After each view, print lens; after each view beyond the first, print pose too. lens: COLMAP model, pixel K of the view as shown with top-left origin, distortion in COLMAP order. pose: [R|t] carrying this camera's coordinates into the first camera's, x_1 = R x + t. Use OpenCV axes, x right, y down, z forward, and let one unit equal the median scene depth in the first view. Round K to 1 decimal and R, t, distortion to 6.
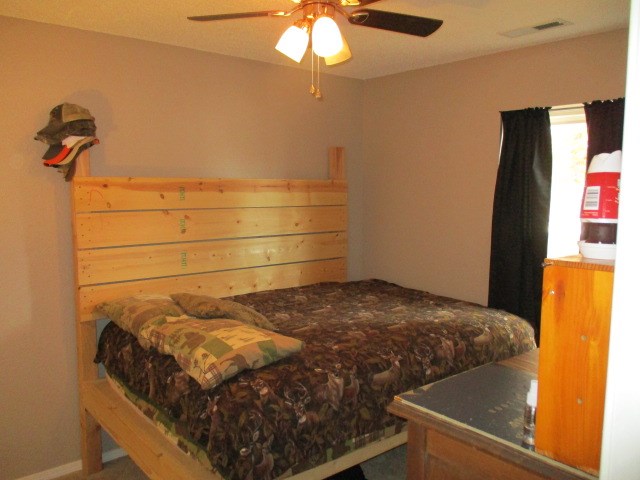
lens RADIAL K [[536.2, 0, 319.7], [0, 536.2, 240.1], [0, 0, 1]] dist [-0.017155, 0.007091]
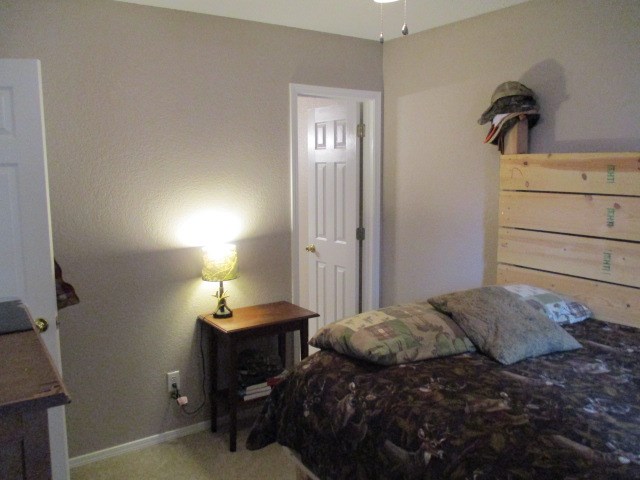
lens RADIAL K [[536.2, 0, 319.9], [0, 536.2, 239.7], [0, 0, 1]] dist [-0.017155, 0.007091]
pose [[-0.087077, 0.132306, -0.987377, 0.593554], [-0.105588, 0.984333, 0.141210, -0.066186], [0.990590, 0.116551, -0.071743, 0.746790]]
